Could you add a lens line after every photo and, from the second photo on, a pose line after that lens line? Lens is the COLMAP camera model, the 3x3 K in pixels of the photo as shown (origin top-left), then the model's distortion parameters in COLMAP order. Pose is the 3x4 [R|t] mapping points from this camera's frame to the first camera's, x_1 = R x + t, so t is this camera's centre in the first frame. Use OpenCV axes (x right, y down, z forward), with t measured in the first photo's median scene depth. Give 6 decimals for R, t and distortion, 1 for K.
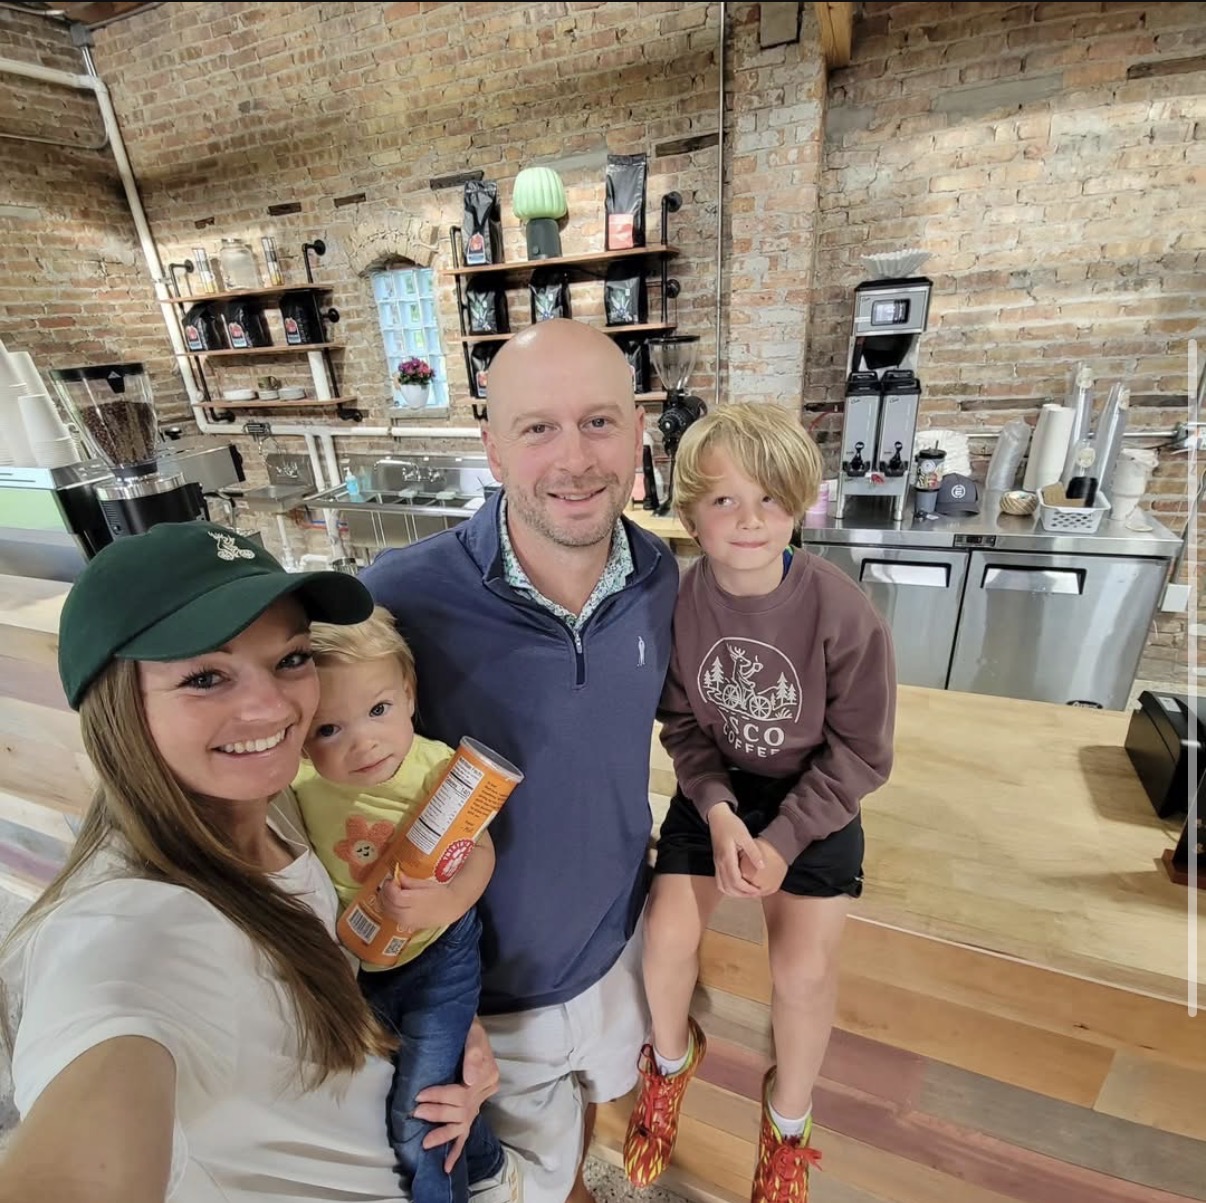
lens RADIAL K [[625.7, 0, 591.0], [0, 625.7, 603.1], [0, 0, 1]] dist [0.016198, -0.011217]
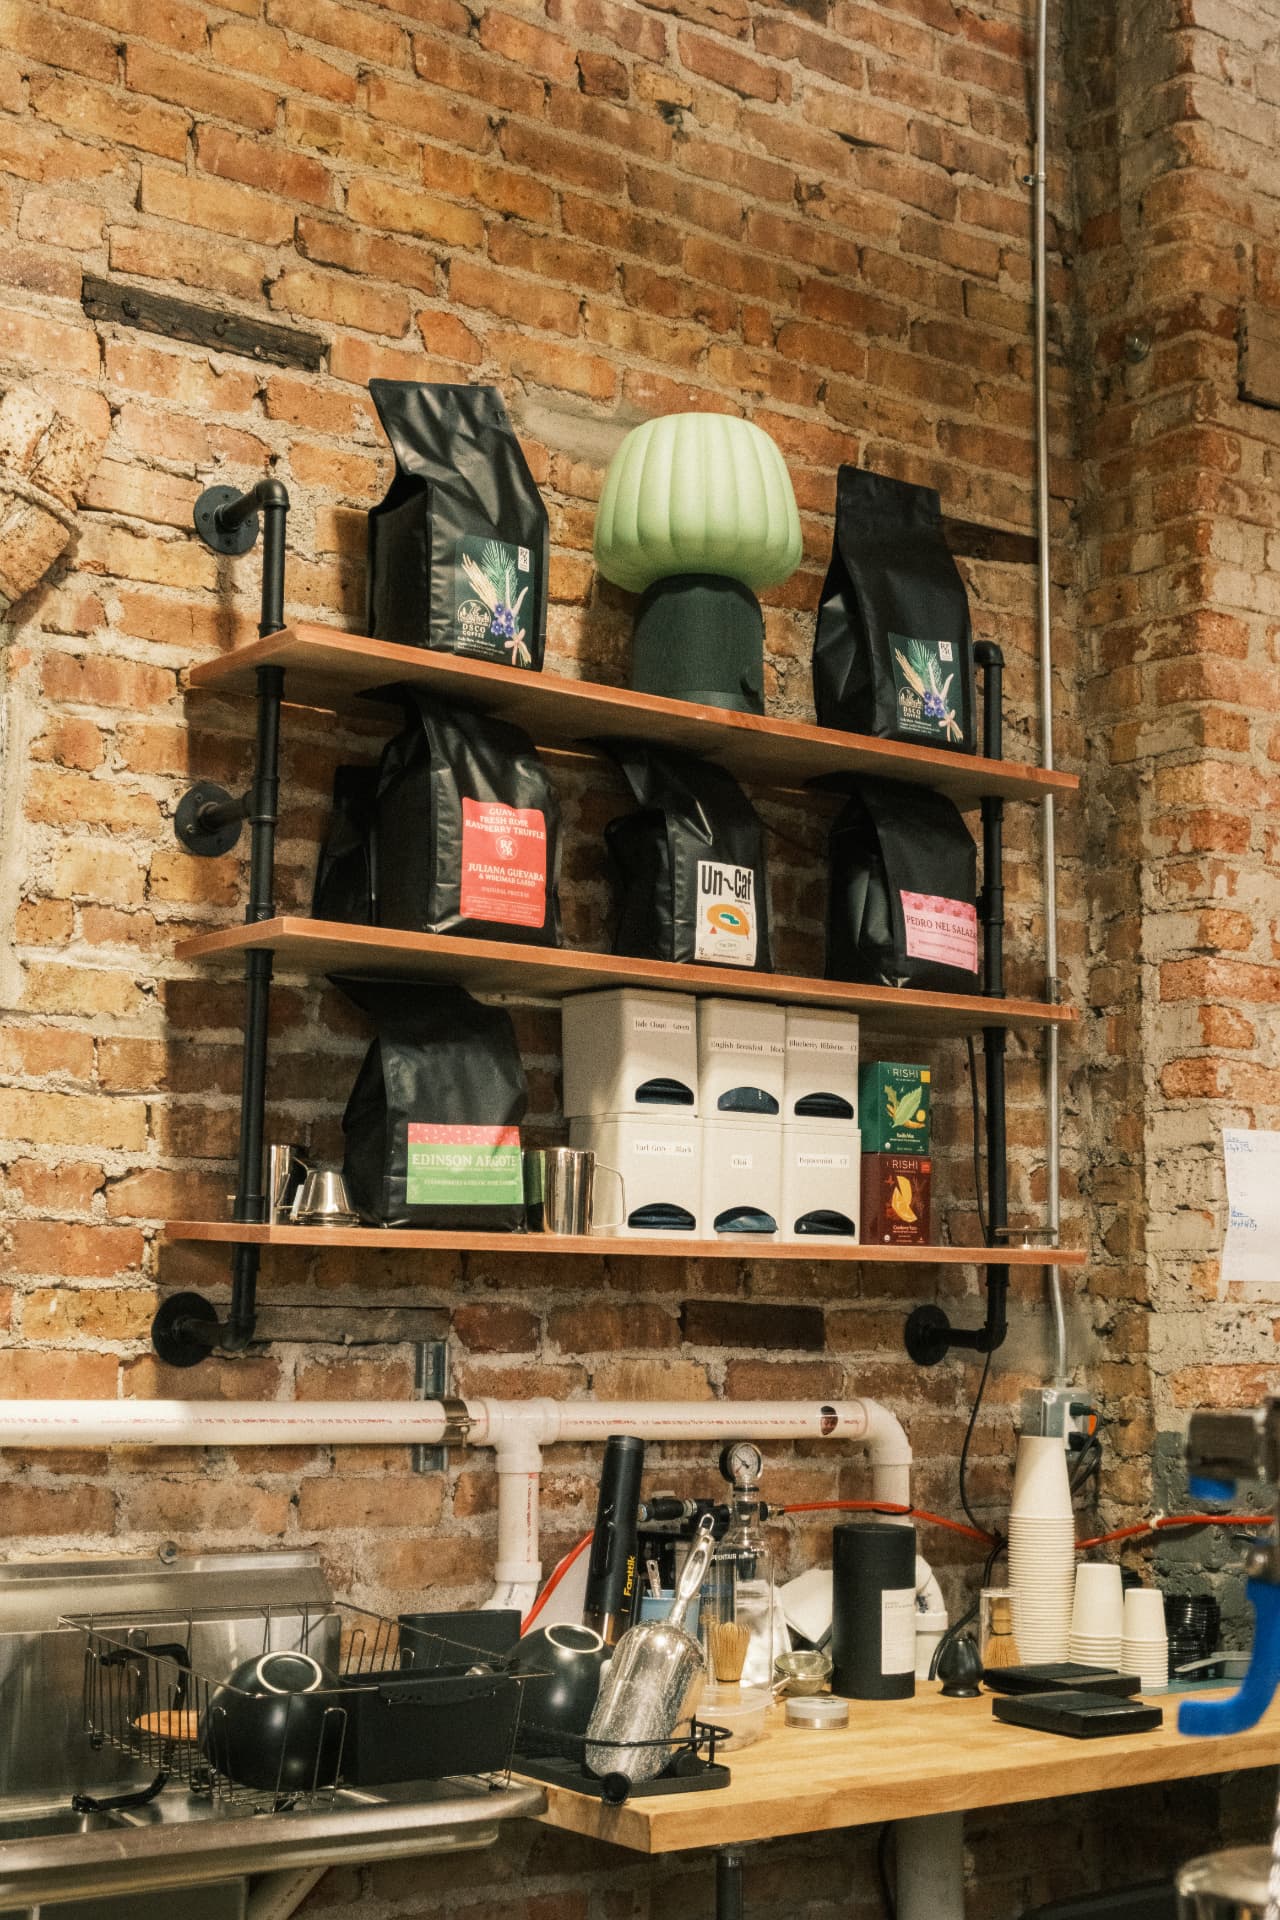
lens RADIAL K [[2563.9, 0, 640.0], [0, 2563.9, 960.0], [0, 0, 1]] dist [-0.010711, 0.023487]
pose [[0.527971, 0.187211, 0.828371, -0.953276], [0.306379, 0.867729, -0.391380, -0.071456], [-0.792072, 0.460433, 0.400779, 0.681787]]
